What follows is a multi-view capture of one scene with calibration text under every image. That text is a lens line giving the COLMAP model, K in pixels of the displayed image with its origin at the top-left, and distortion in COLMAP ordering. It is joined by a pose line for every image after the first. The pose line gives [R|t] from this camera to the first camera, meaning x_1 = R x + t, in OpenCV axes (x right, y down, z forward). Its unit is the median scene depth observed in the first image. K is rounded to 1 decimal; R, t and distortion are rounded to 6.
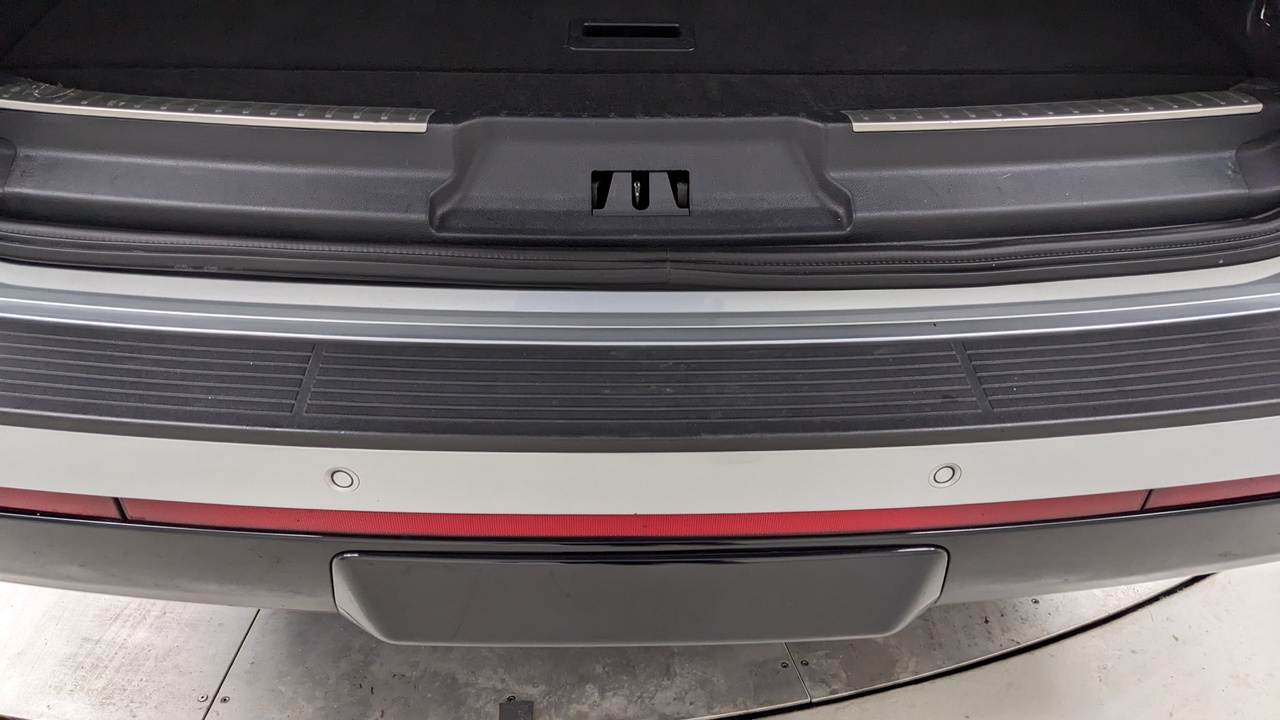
lens RADIAL K [[971.4, 0, 640.0], [0, 971.4, 360.0], [0, 0, 1]] dist [0.064091, -0.097449]
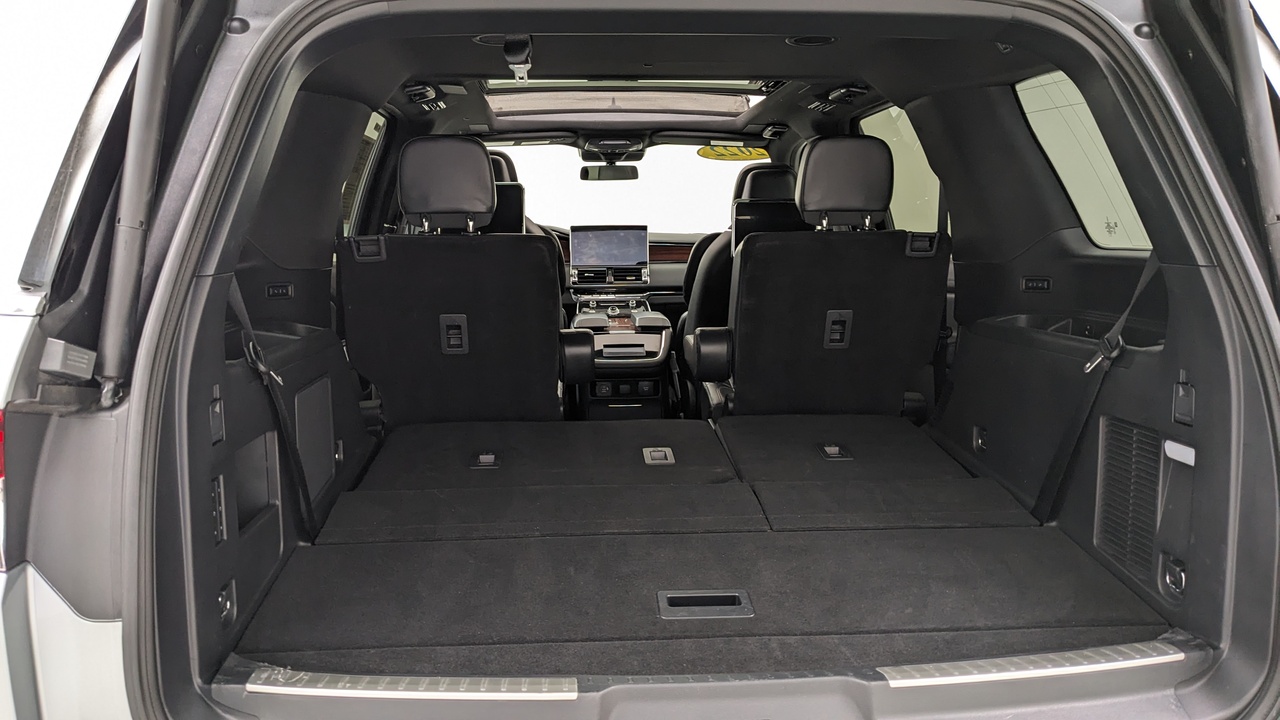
lens RADIAL K [[971.4, 0, 640.0], [0, 971.4, 360.0], [0, 0, 1]] dist [0.064091, -0.097449]
pose [[0.999172, -0.019587, 0.035661, -0.155711], [0.033596, 0.891591, -0.451594, -0.036337], [-0.022950, 0.452418, 0.891511, -0.374847]]
